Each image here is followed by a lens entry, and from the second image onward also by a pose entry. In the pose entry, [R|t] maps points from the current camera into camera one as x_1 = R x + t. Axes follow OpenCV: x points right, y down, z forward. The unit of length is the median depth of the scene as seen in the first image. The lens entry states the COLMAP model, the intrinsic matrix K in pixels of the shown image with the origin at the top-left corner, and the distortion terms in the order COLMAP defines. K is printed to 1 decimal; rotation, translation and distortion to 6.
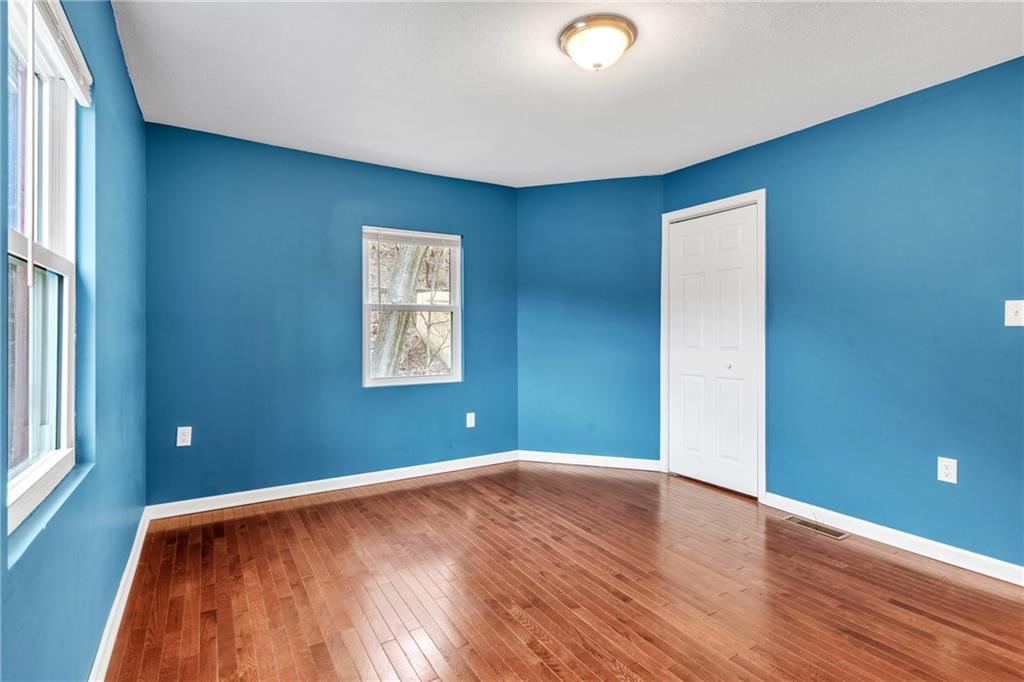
lens RADIAL K [[485.6, 0, 509.8], [0, 485.6, 333.7], [0, 0, 1]] dist [-0.000334, 0.000247]
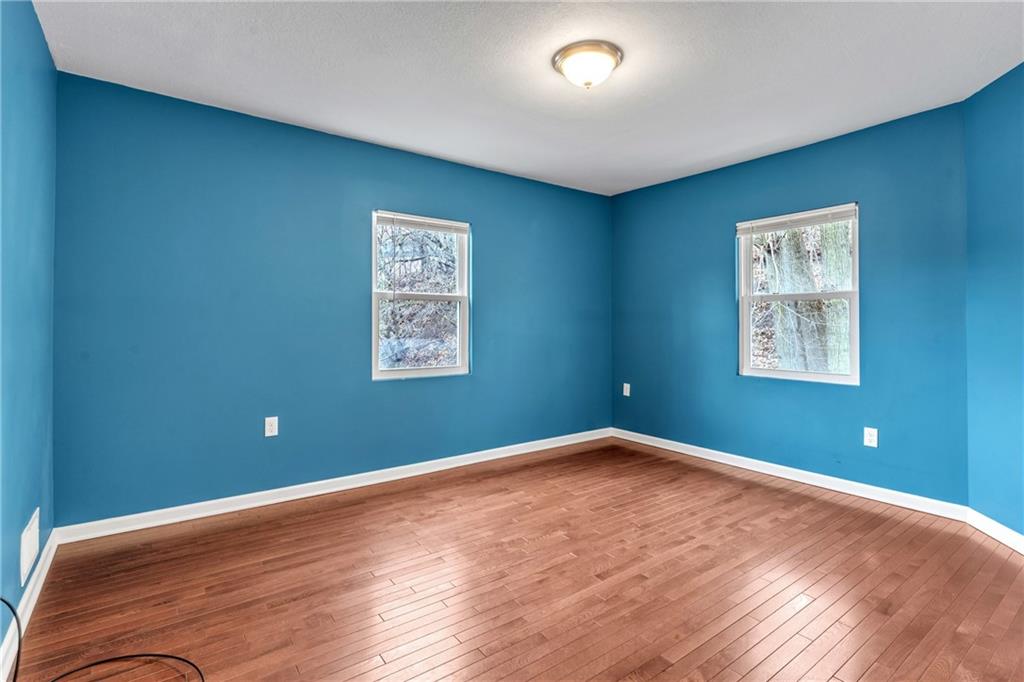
lens RADIAL K [[485.6, 0, 509.8], [0, 485.6, 333.7], [0, 0, 1]] dist [-0.000334, 0.000247]
pose [[0.091030, 0.019870, -0.995650, 0.918842], [-0.003524, 0.999801, 0.019631, 0.000776], [0.995842, 0.001721, 0.091082, 0.520018]]
